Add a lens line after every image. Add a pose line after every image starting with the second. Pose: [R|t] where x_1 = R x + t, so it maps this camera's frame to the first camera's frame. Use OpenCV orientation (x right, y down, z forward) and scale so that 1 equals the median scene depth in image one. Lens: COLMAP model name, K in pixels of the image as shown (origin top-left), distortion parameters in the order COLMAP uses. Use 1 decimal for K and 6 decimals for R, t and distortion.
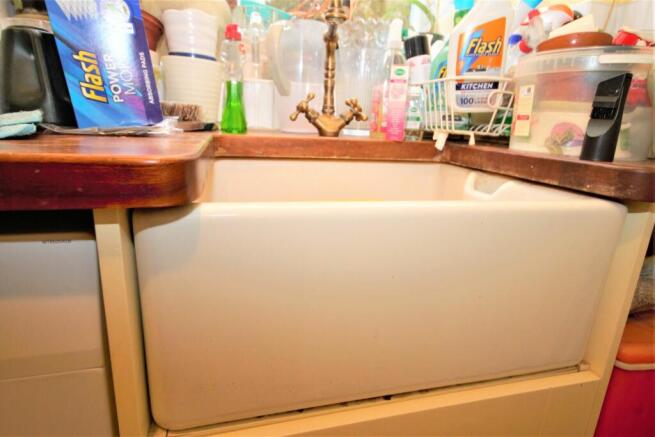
lens RADIAL K [[335.3, 0, 327.5], [0, 335.3, 218.5], [0, 0, 1]] dist [0.001518, 0.000011]
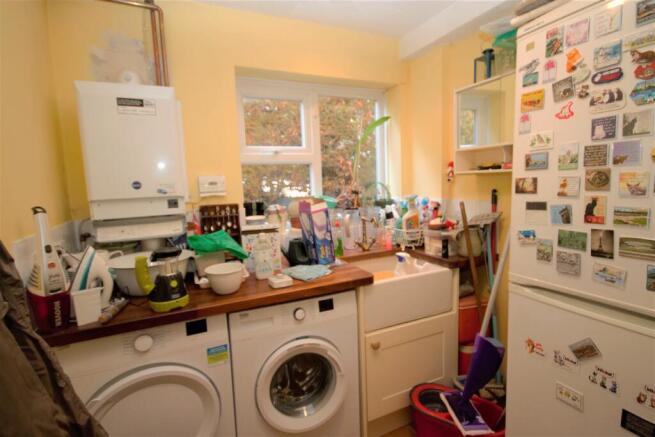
lens RADIAL K [[335.3, 0, 327.5], [0, 335.3, 218.5], [0, 0, 1]] dist [0.001518, 0.000011]
pose [[0.974972, -0.103144, 0.196952, -0.920770], [0.129313, 0.983697, -0.124974, -0.217781], [-0.180850, 0.147314, 0.972415, -1.896106]]
